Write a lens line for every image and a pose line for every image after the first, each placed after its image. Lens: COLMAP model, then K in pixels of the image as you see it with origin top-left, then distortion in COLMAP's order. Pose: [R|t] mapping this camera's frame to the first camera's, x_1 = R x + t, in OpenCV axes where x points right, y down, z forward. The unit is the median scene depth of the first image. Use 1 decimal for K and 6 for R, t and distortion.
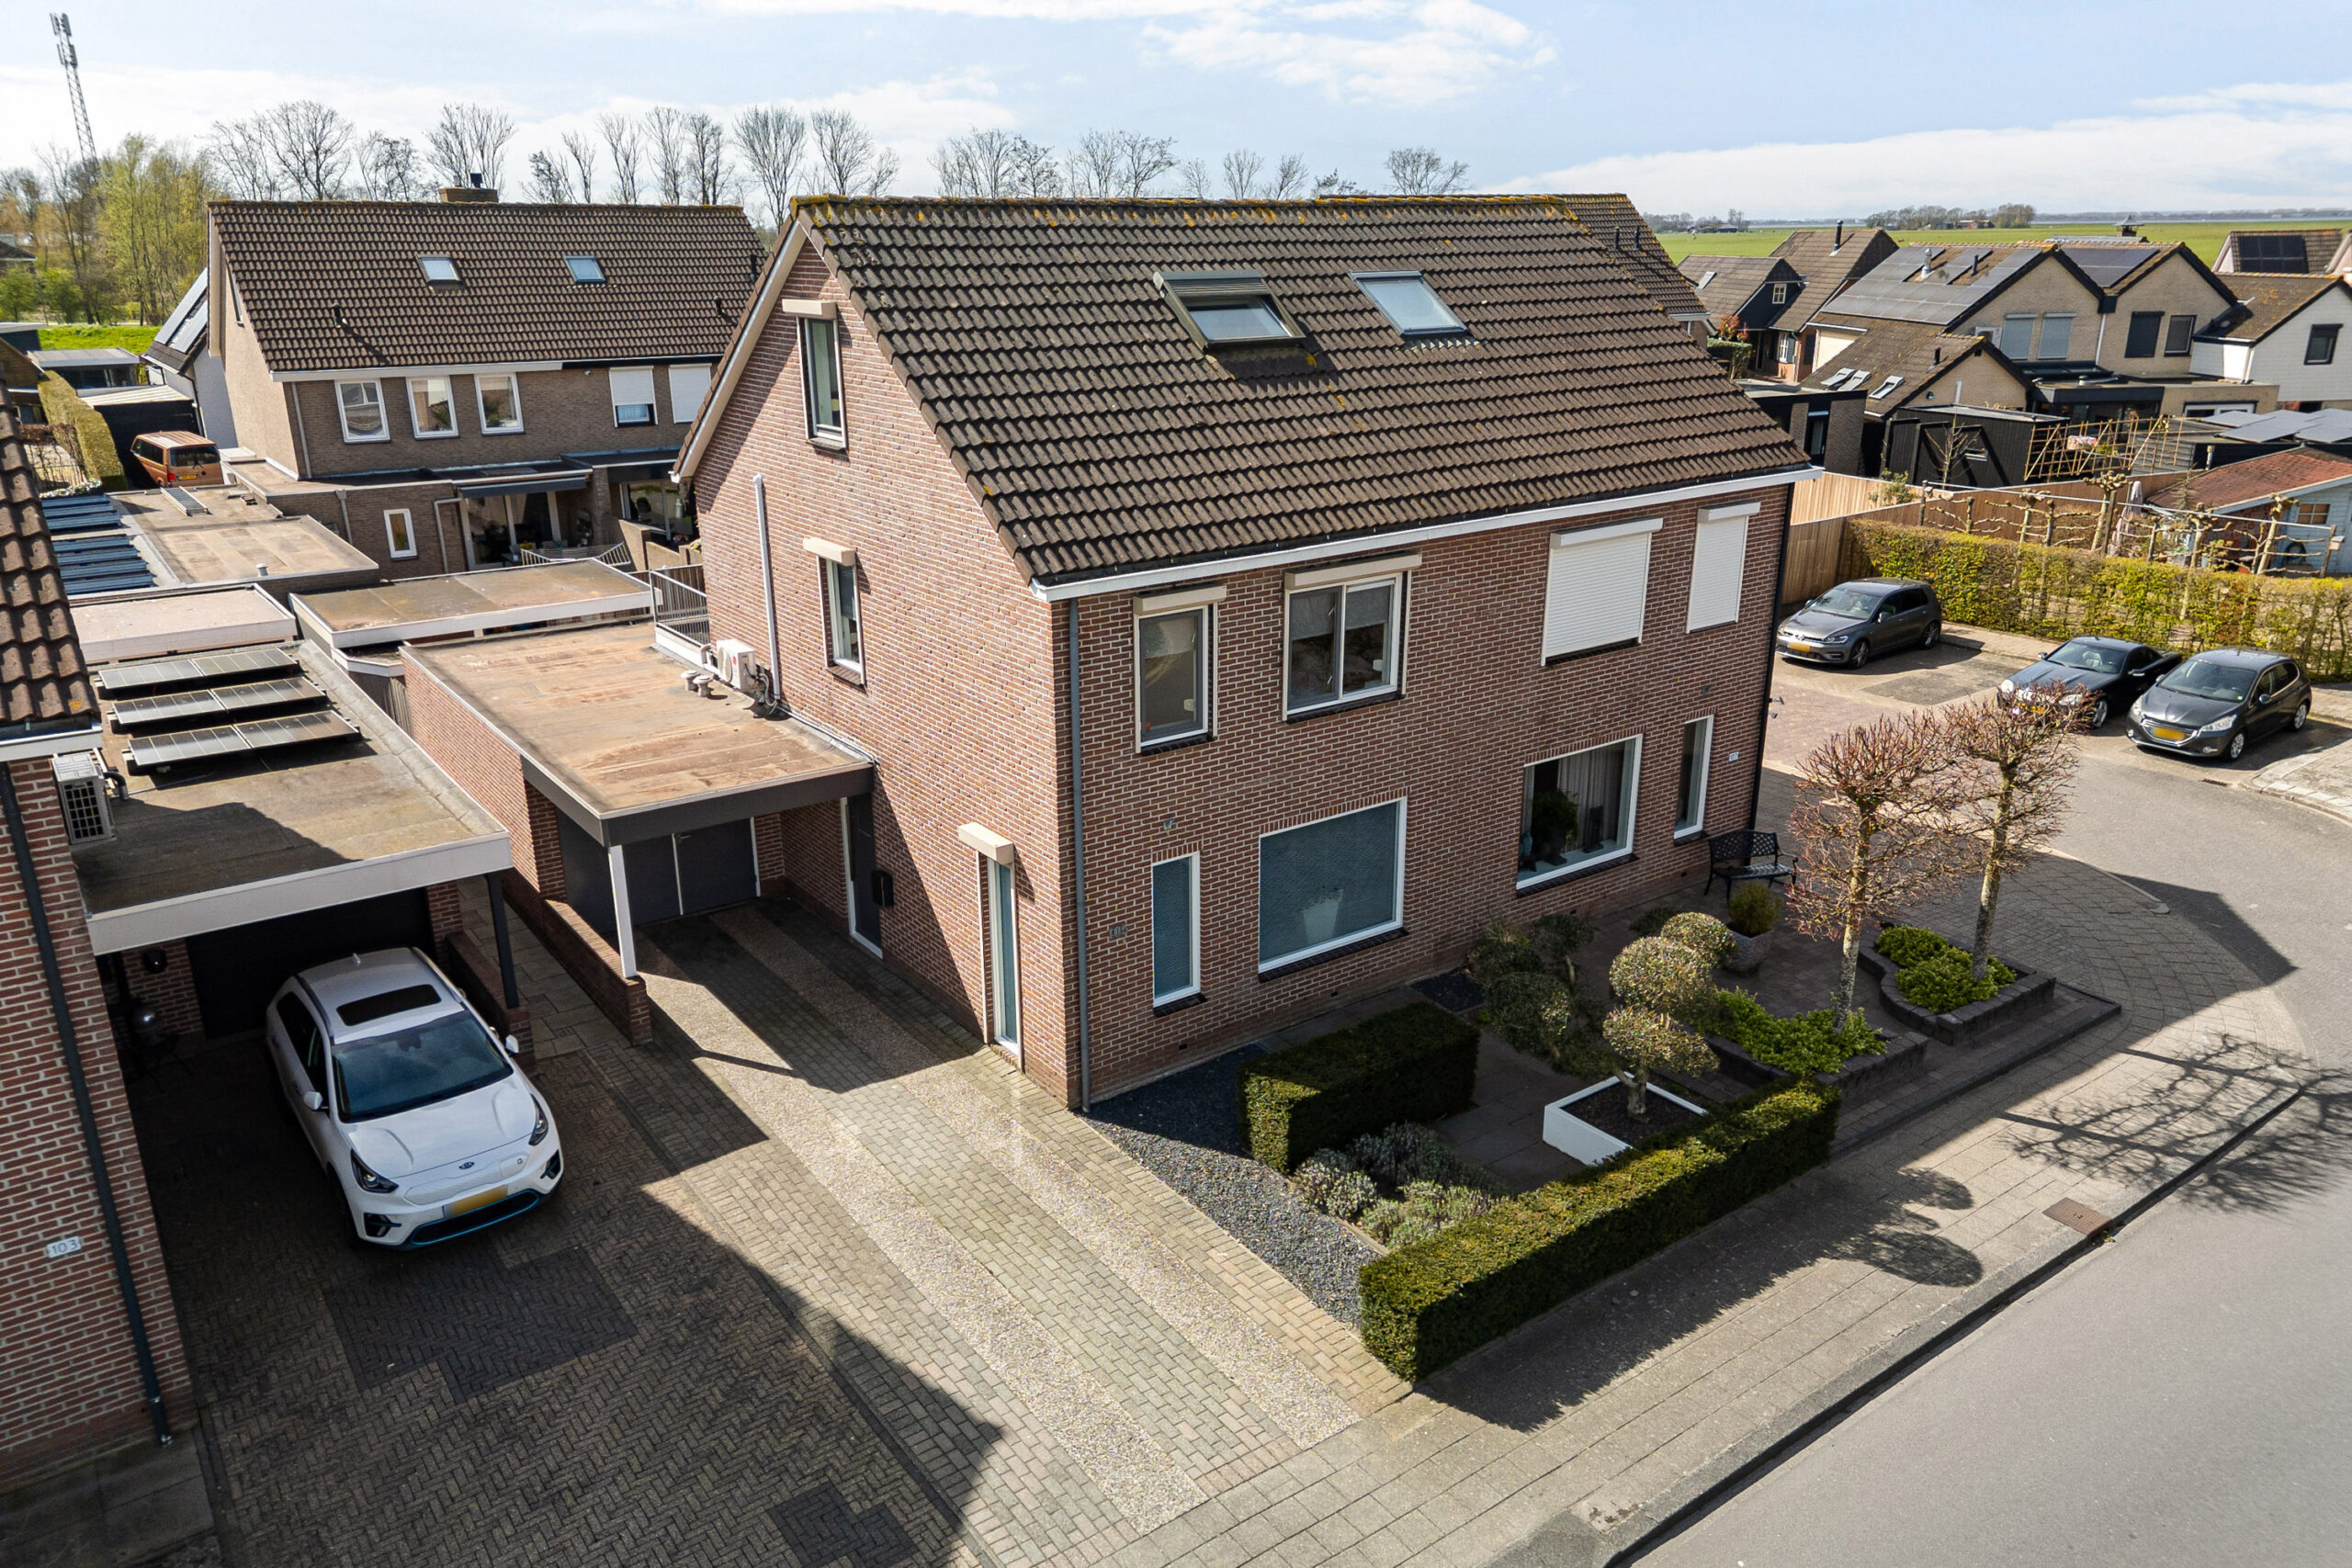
lens RADIAL K [[1644.8, 0, 1176.0], [0, 1644.8, 784.0], [0, 0, 1]] dist [0.078252, -0.077446]
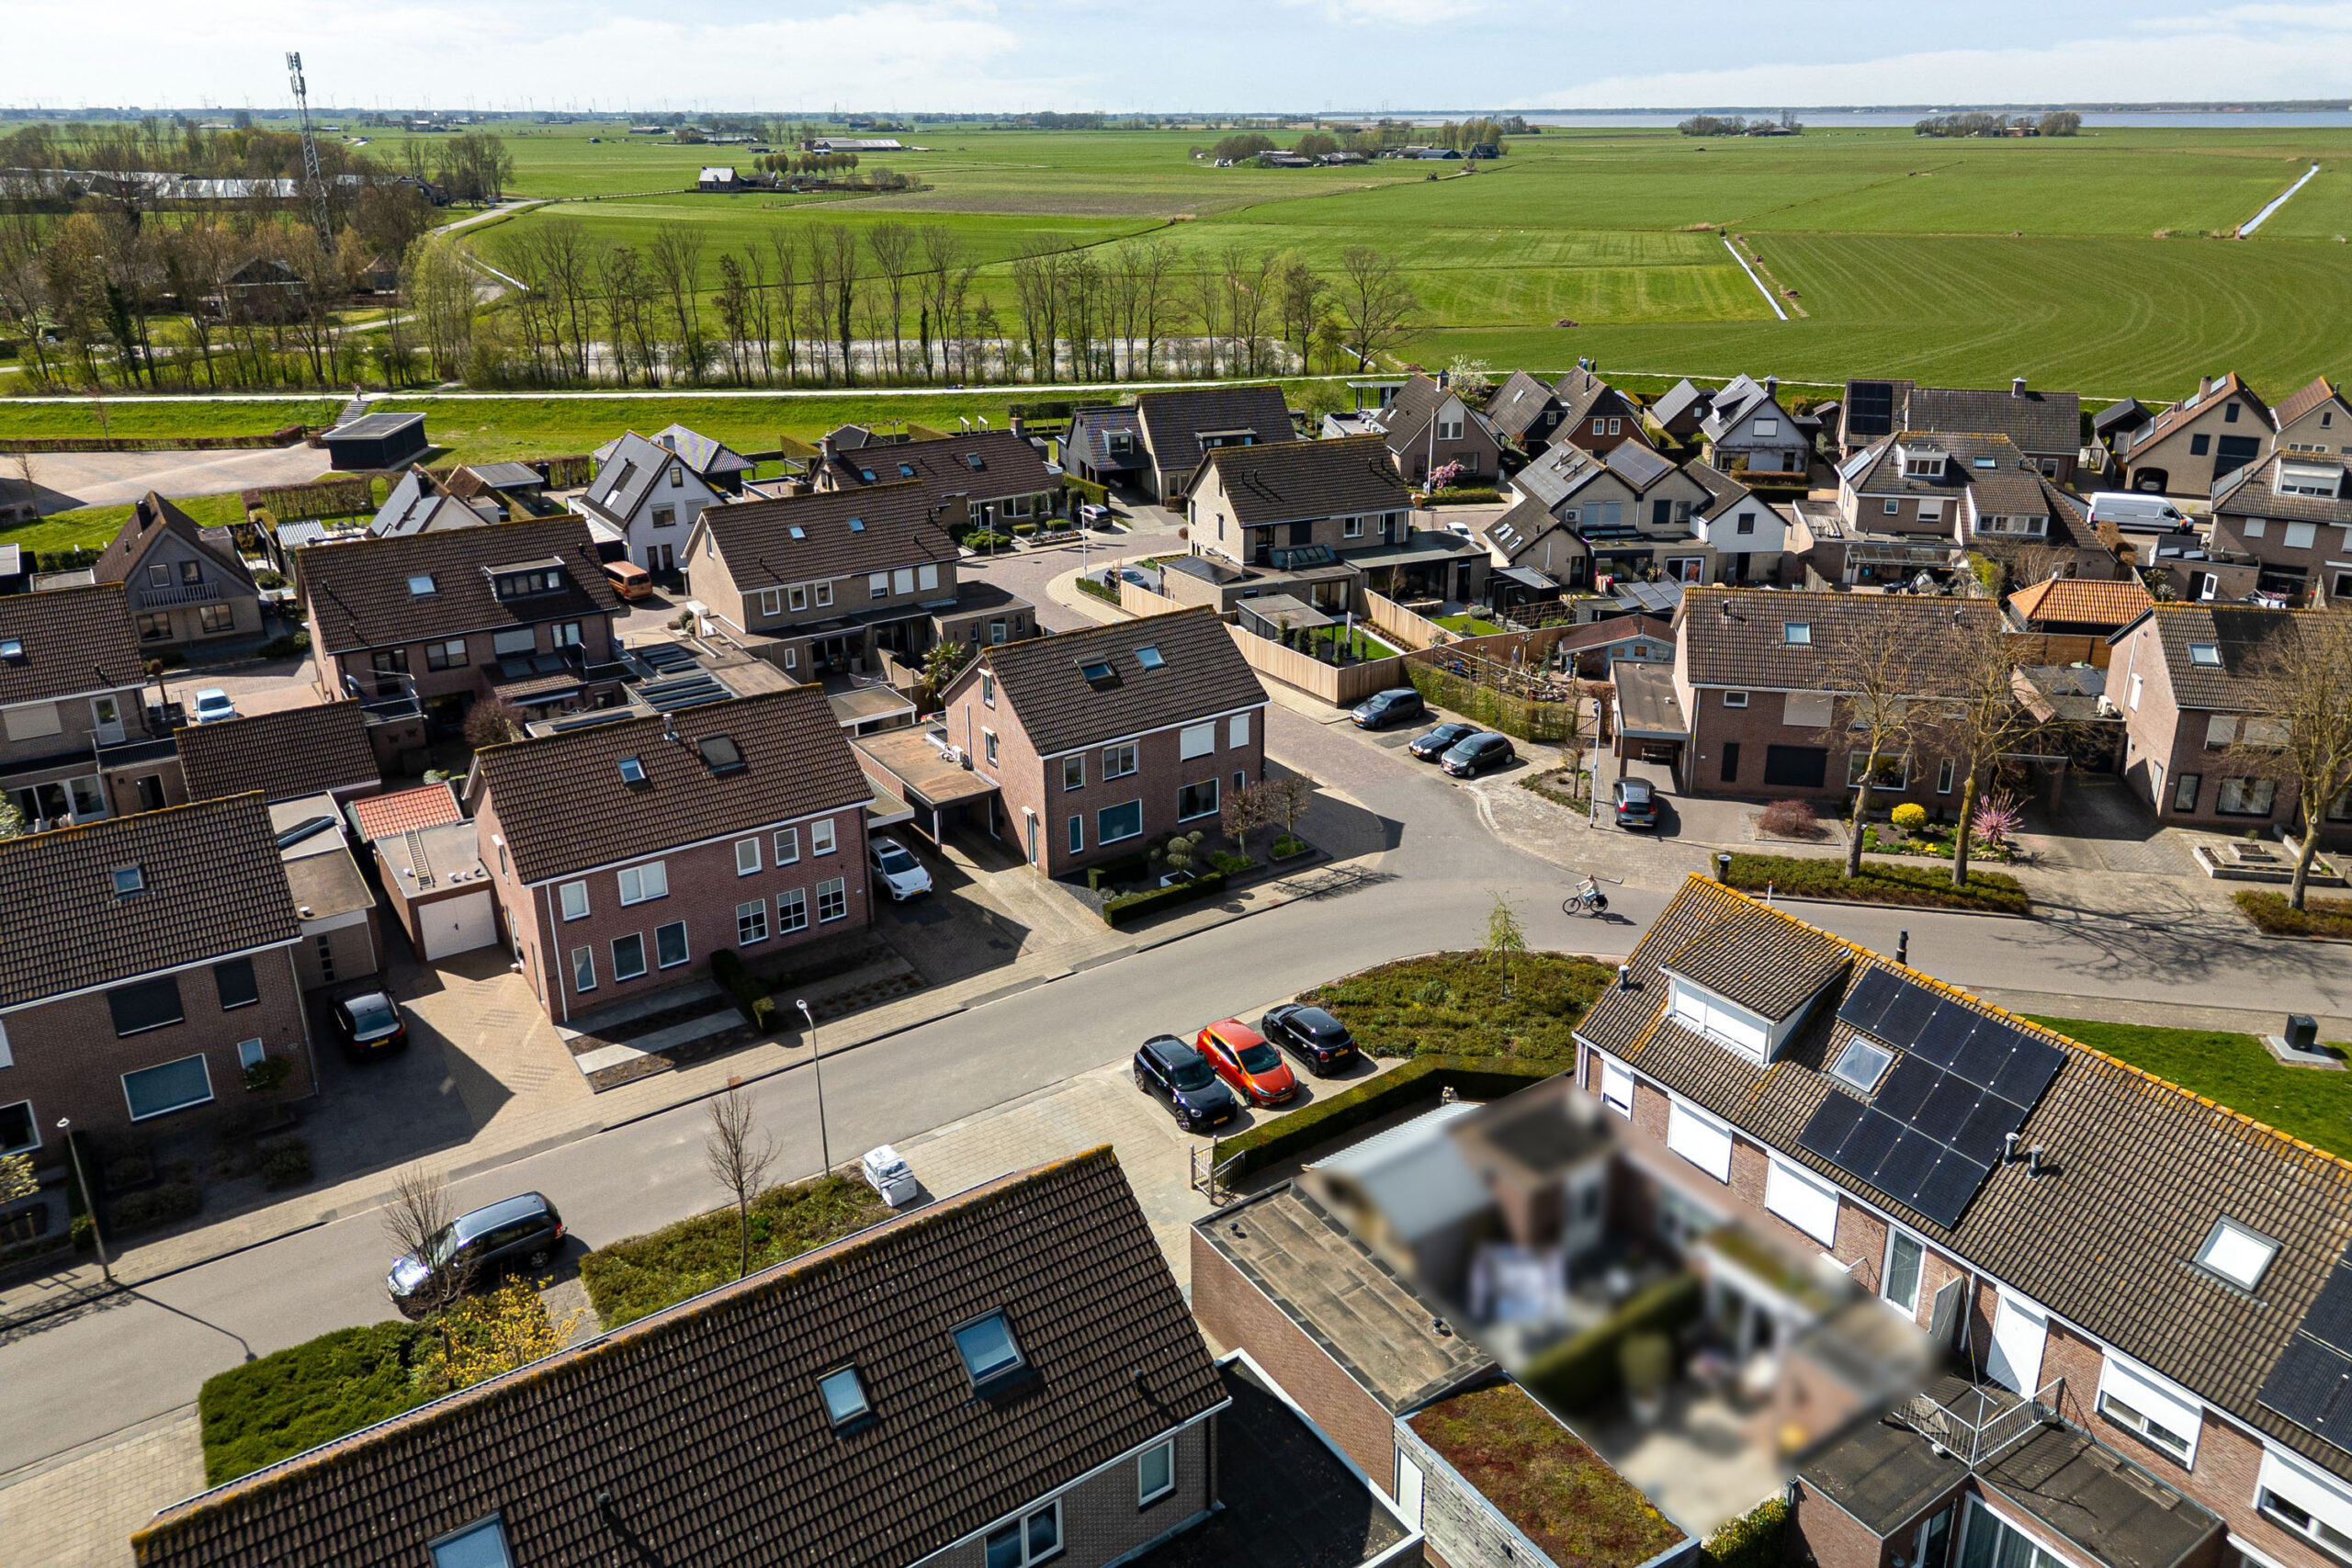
lens RADIAL K [[1641.6, 0, 1164.5], [0, 1641.6, 709.5], [0, 0, 1]] dist [0.124548, -0.237731]
pose [[0.998921, 0.009746, -0.045411, 0.378934], [-0.008560, 0.999619, 0.026230, -0.308528], [0.045650, -0.025813, 0.998624, -2.858942]]
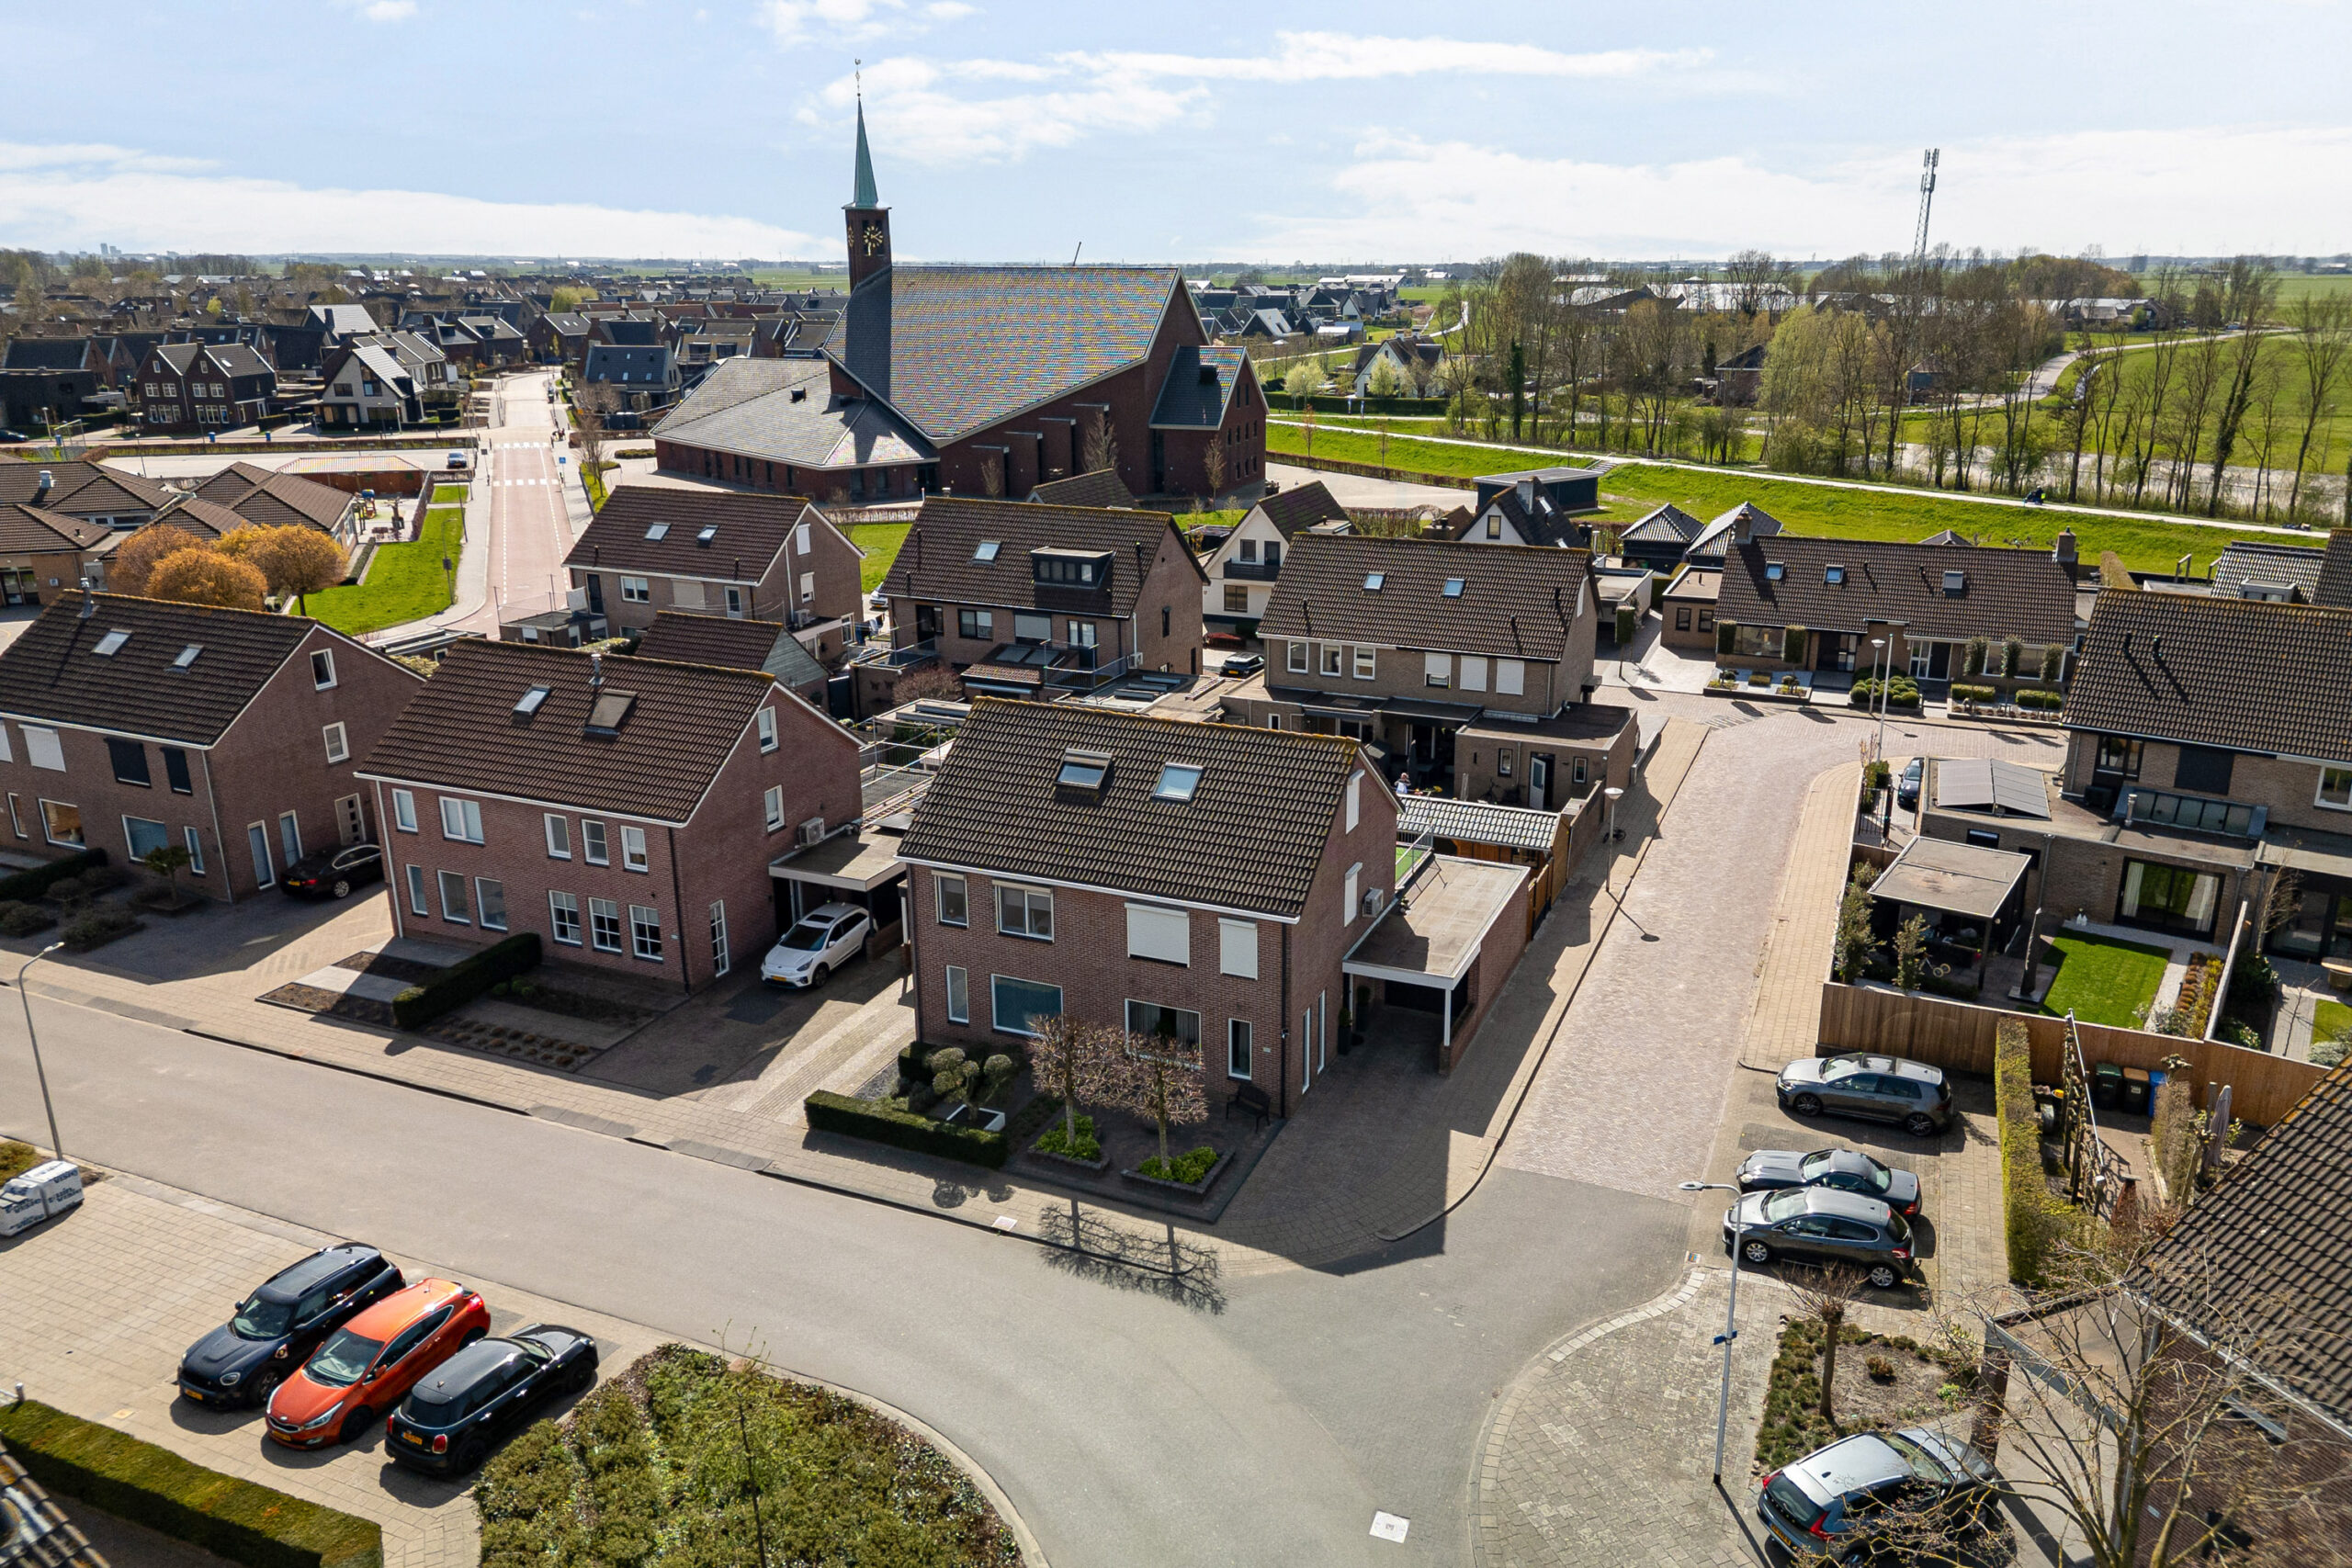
lens RADIAL K [[1641.6, 0, 1164.5], [0, 1641.6, 709.5], [0, 0, 1]] dist [0.124548, -0.237731]
pose [[0.498889, 0.226281, -0.836604, 2.193017], [-0.273433, 0.957107, 0.095819, -0.667236], [0.822401, 0.180952, 0.539363, -0.238889]]
